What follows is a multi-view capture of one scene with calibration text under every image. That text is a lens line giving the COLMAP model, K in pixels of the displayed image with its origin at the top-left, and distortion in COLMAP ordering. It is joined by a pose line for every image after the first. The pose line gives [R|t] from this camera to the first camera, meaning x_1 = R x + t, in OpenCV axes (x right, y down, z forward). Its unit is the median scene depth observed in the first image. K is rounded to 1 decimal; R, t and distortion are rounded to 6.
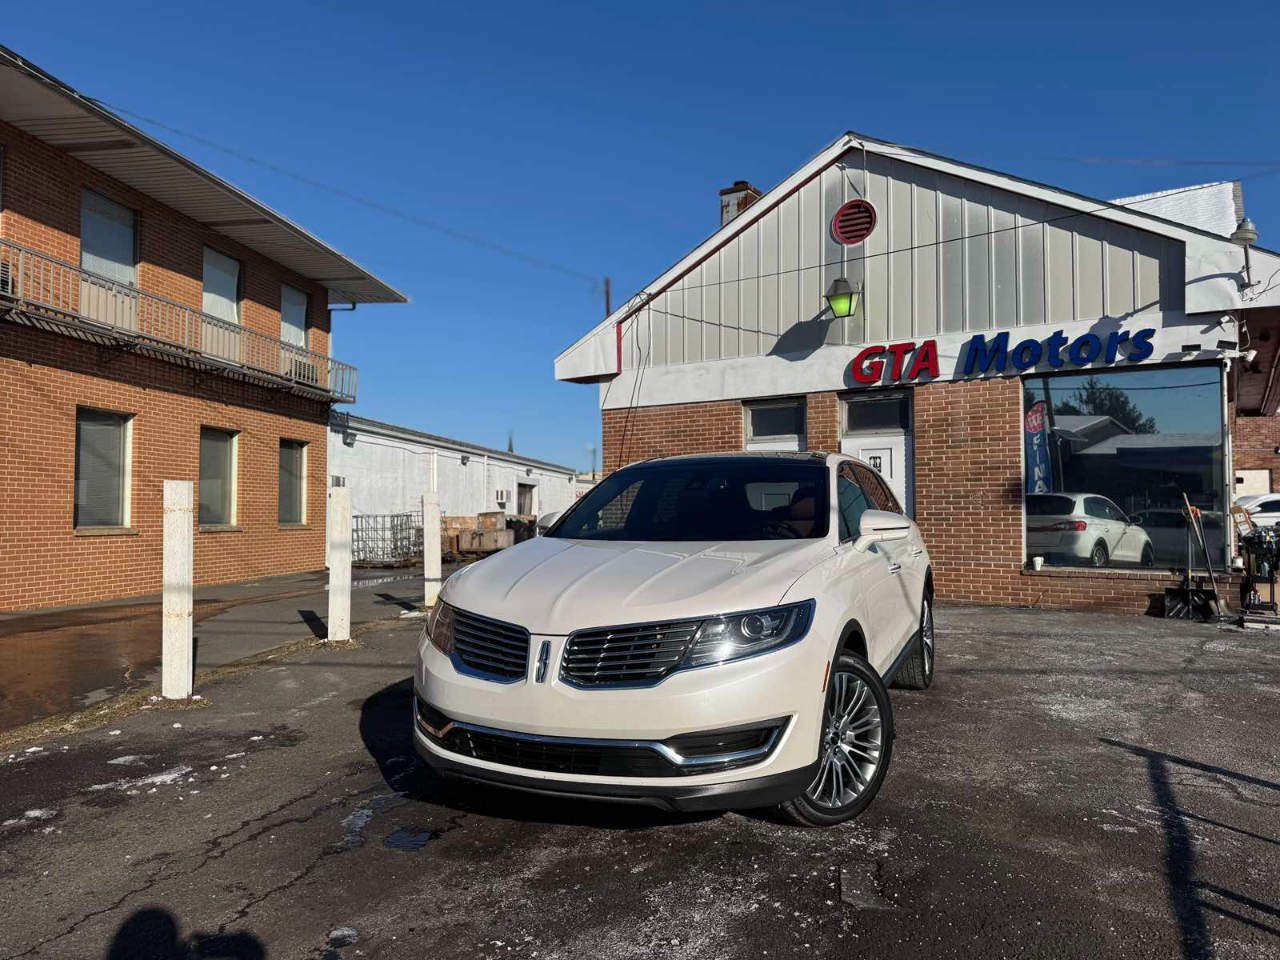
lens RADIAL K [[901.0, 0, 641.4], [0, 901.0, 477.7], [0, 0, 1]] dist [0.024096, -0.035323]
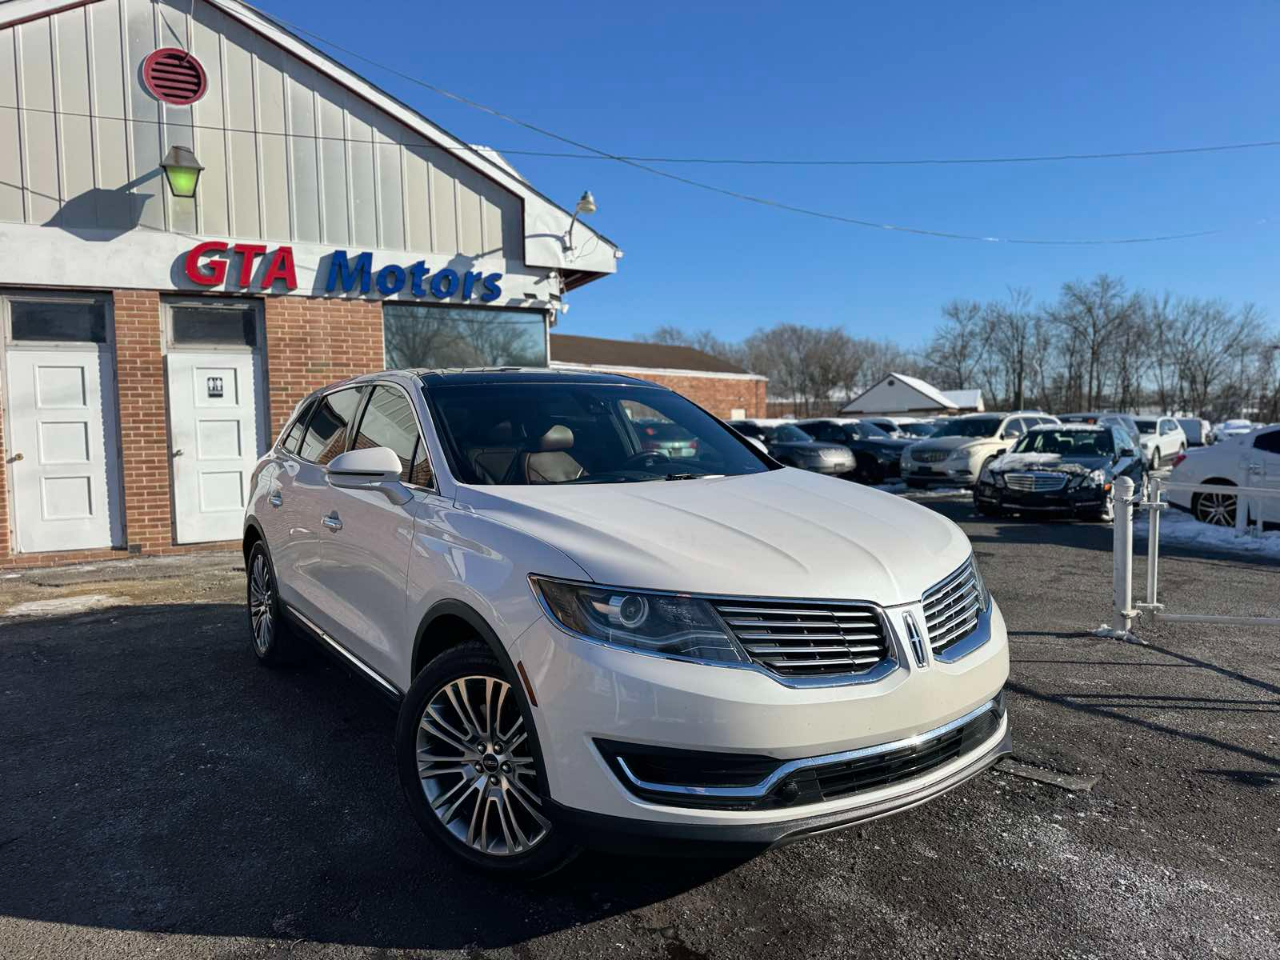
lens RADIAL K [[901.0, 0, 661.9], [0, 901.0, 471.0], [0, 0, 1]] dist [0.024096, -0.035323]
pose [[0.512062, -0.041569, 0.857942, -0.260193], [-0.017903, 0.998095, 0.059044, 0.006278], [-0.858762, -0.045594, 0.510342, 0.238901]]
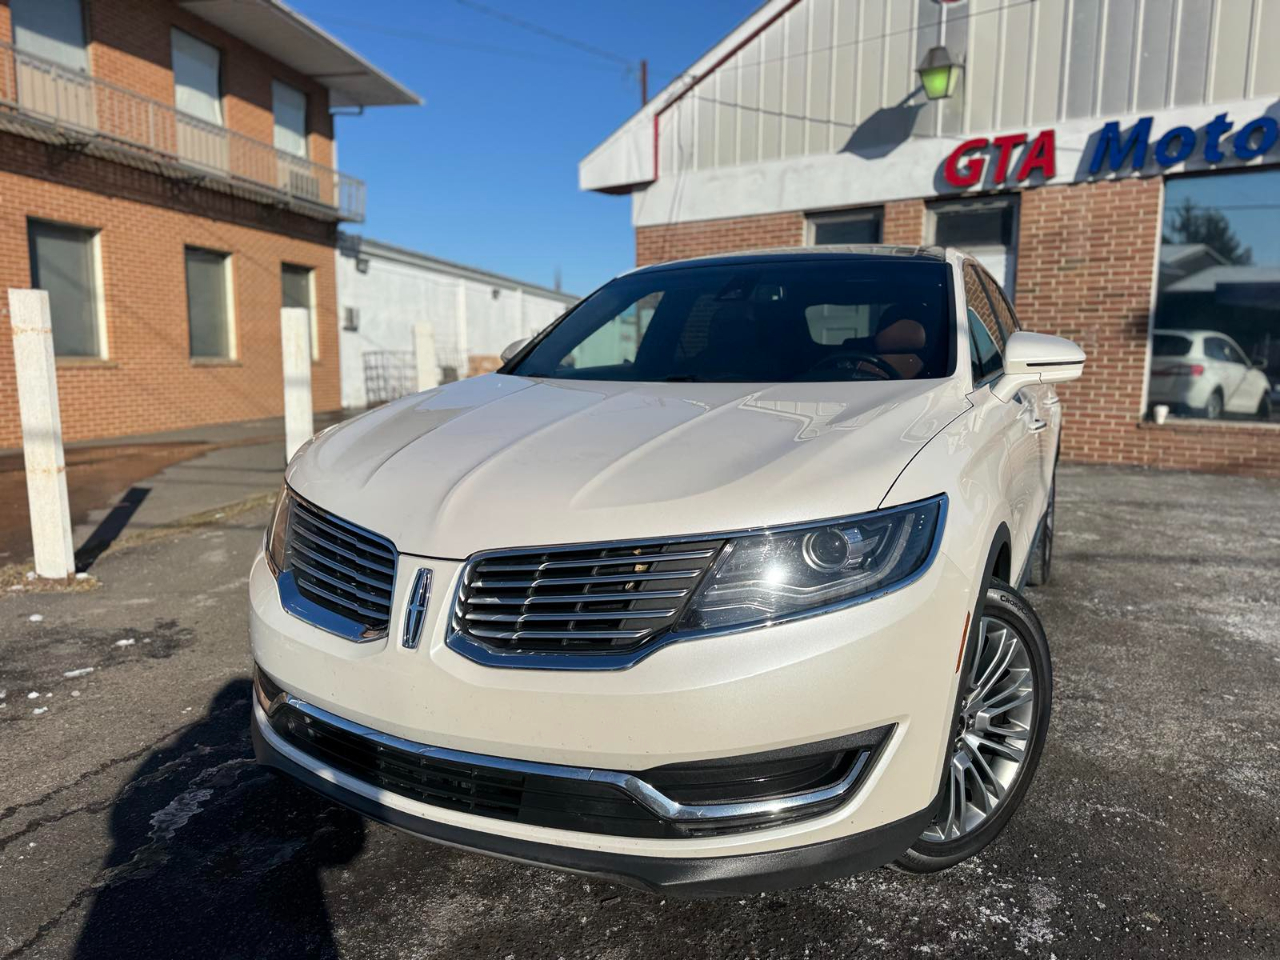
lens RADIAL K [[901.0, 0, 638.9], [0, 901.0, 485.9], [0, 0, 1]] dist [0.024096, -0.035323]
pose [[0.998267, 0.018567, -0.055840, 0.013980], [-0.008021, 0.982997, 0.183449, 0.011573], [0.058297, -0.182683, 0.981442, 0.153267]]
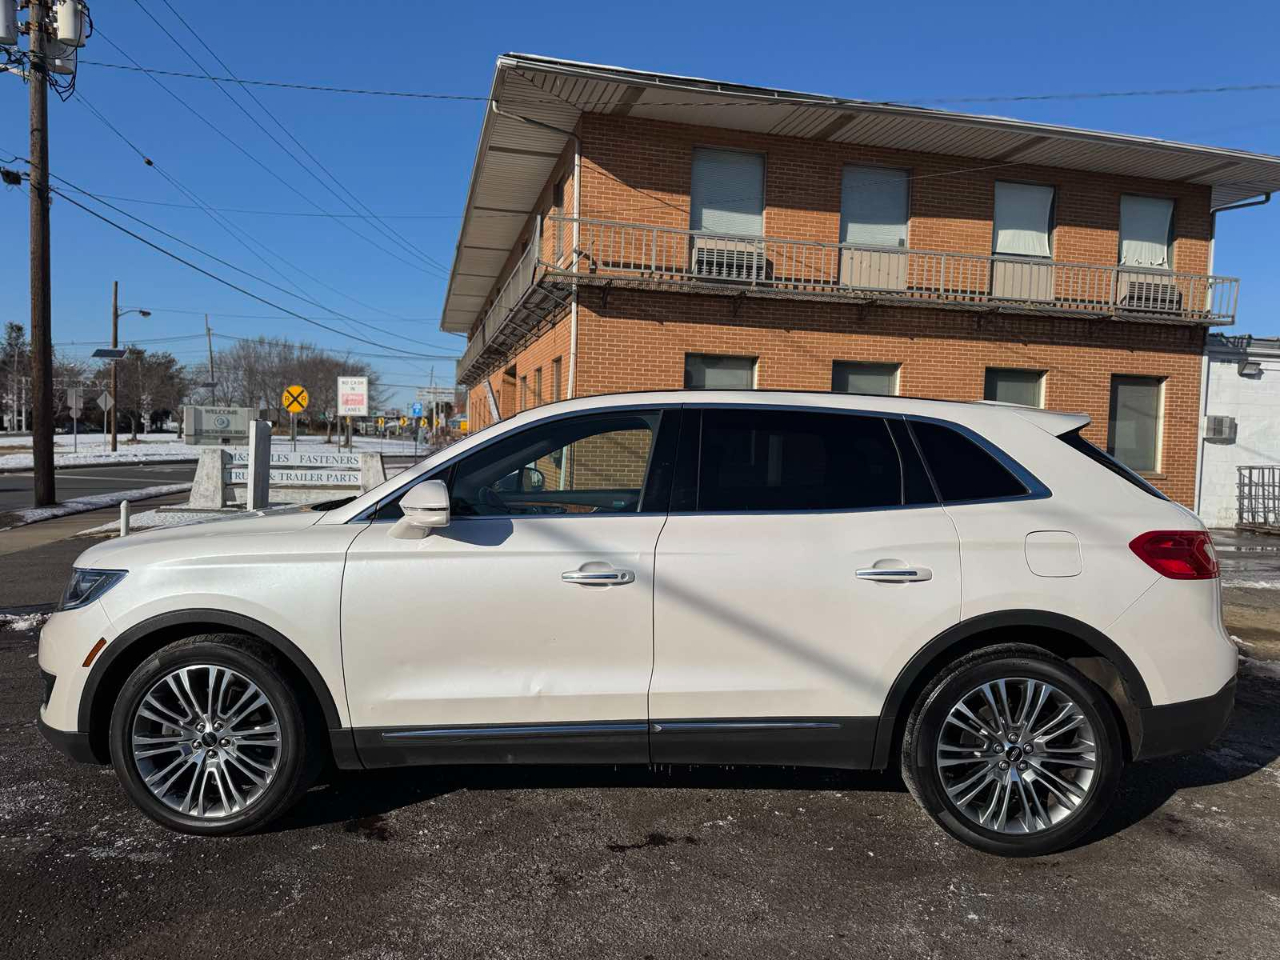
lens RADIAL K [[901.0, 0, 640.2], [0, 901.0, 479.3], [0, 0, 1]] dist [0.024096, -0.035323]
pose [[0.370300, 0.052372, -0.927435, 0.397328], [0.012410, 0.998041, 0.061314, -0.002257], [0.928830, -0.034214, 0.368924, 0.369302]]
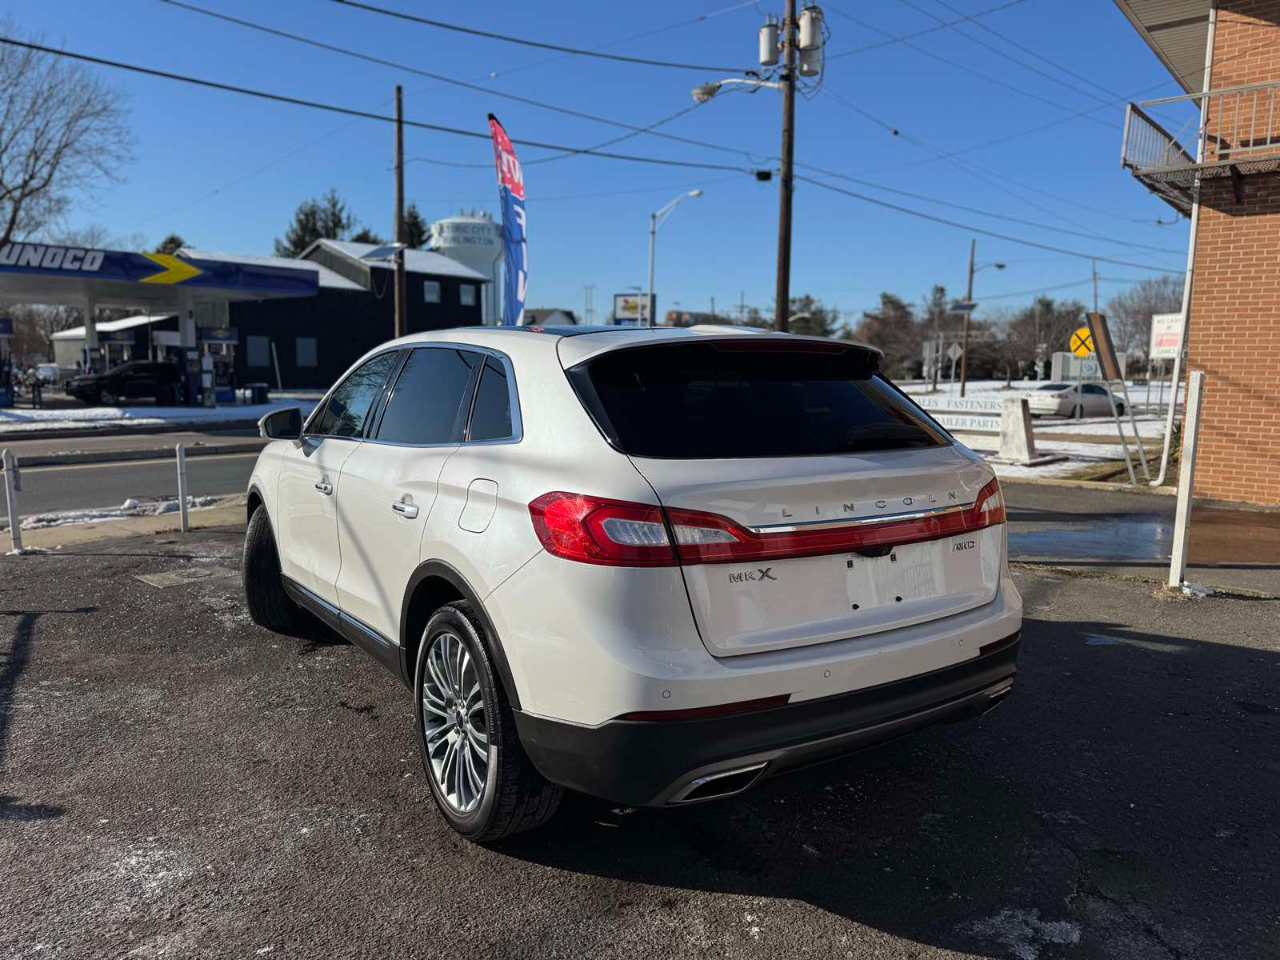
lens RADIAL K [[901.0, 0, 637.3], [0, 901.0, 474.2], [0, 0, 1]] dist [0.024096, -0.035323]
pose [[-0.542848, 0.092555, -0.834715, 0.362386], [0.024394, 0.995227, 0.094489, 0.010141], [0.839477, 0.030931, -0.542515, 0.761720]]
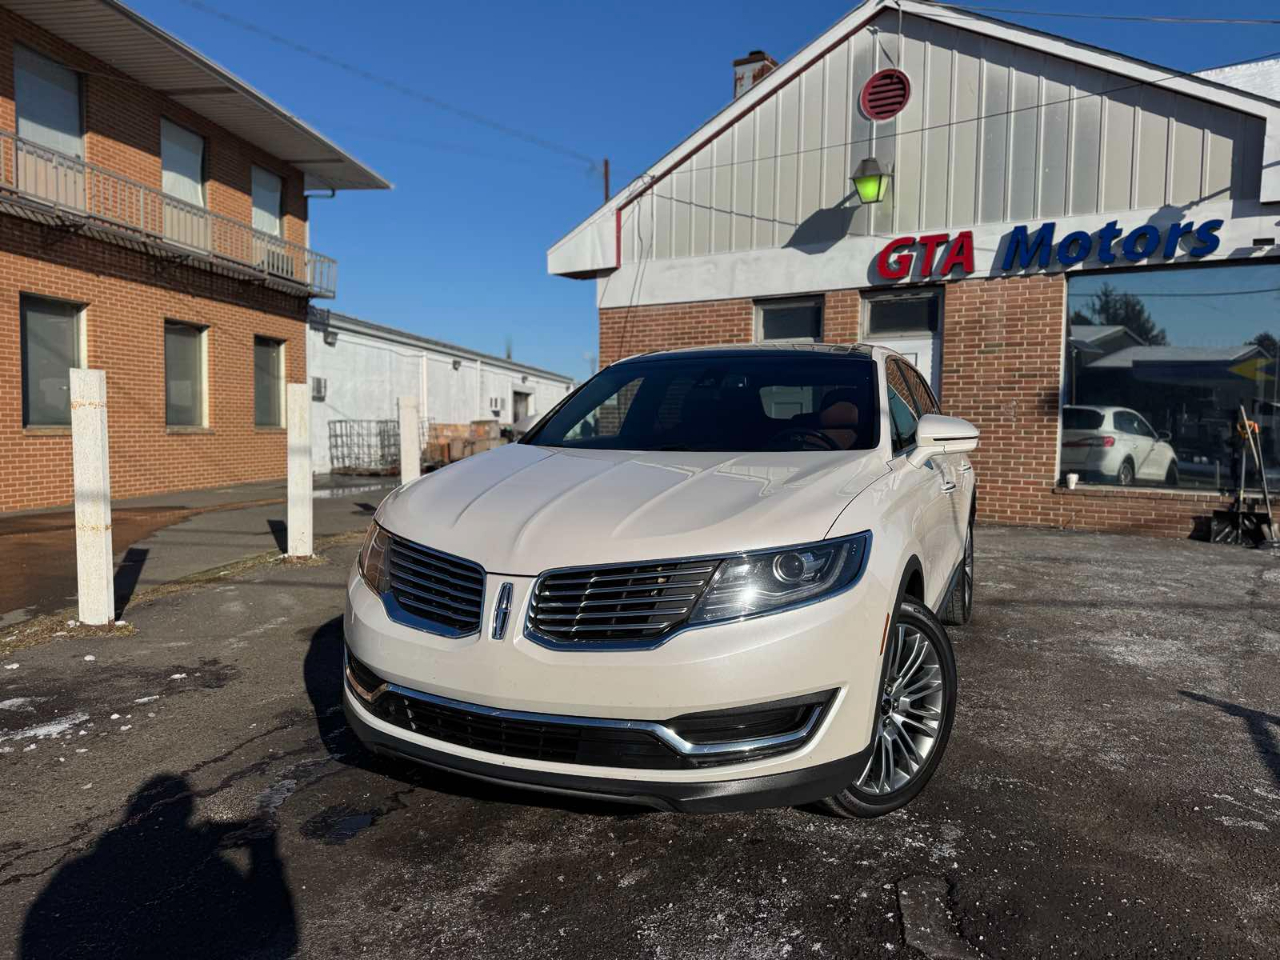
lens RADIAL K [[901.0, 0, 642.0], [0, 901.0, 483.3], [0, 0, 1]] dist [0.024096, -0.035323]
pose [[0.999887, 0.014837, 0.002223, 0.000393], [-0.014989, 0.994358, 0.105014, 0.006878], [-0.000652, -0.105036, 0.994468, 0.085442]]
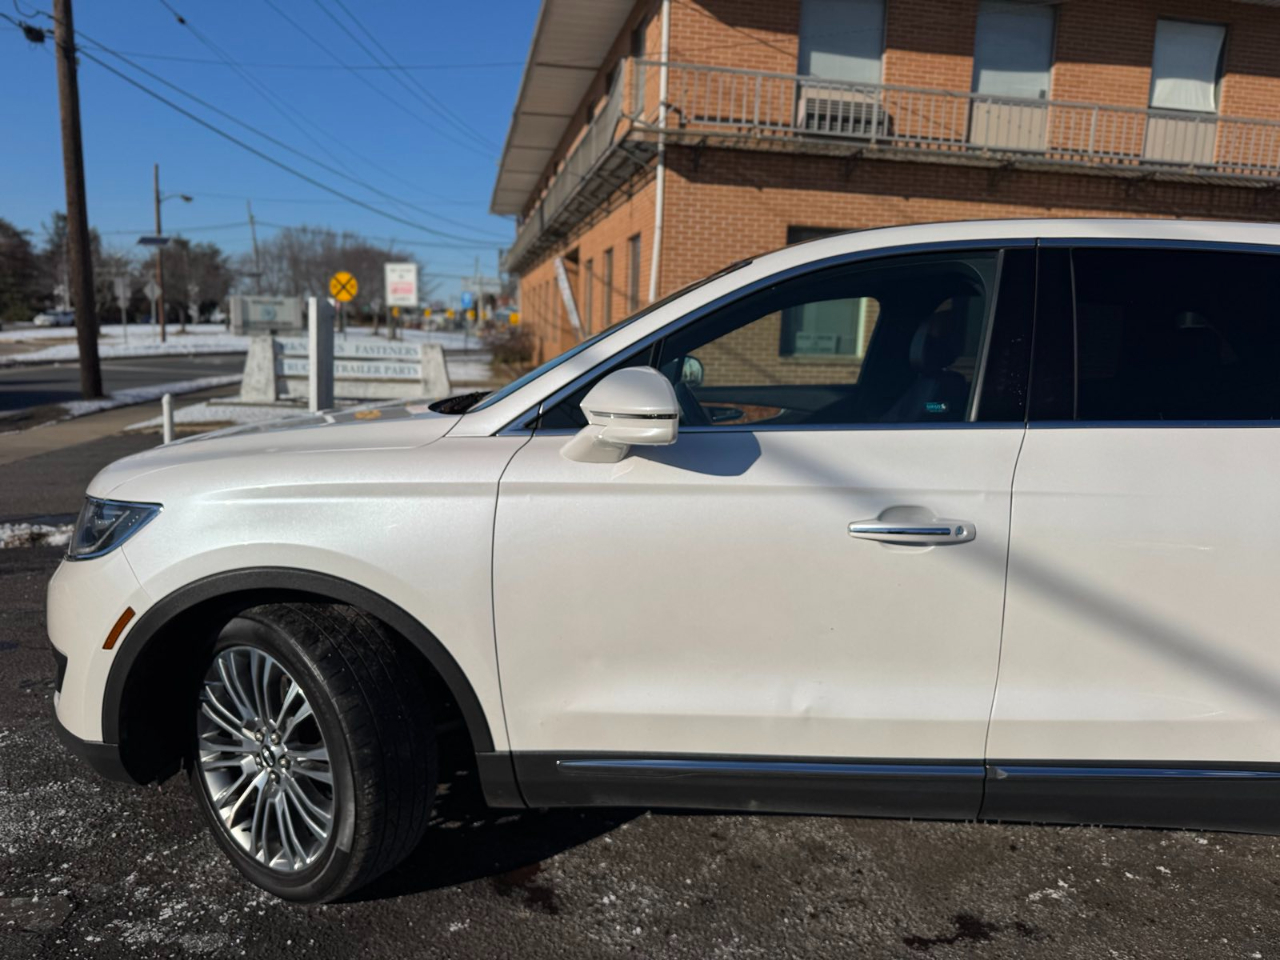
lens RADIAL K [[901.0, 0, 633.6], [0, 901.0, 490.7], [0, 0, 1]] dist [0.024096, -0.035323]
pose [[0.318564, 0.174979, -0.931611, 0.270690], [0.010357, 0.982113, 0.188006, 0.005688], [0.947845, -0.069541, 0.311054, 0.358167]]
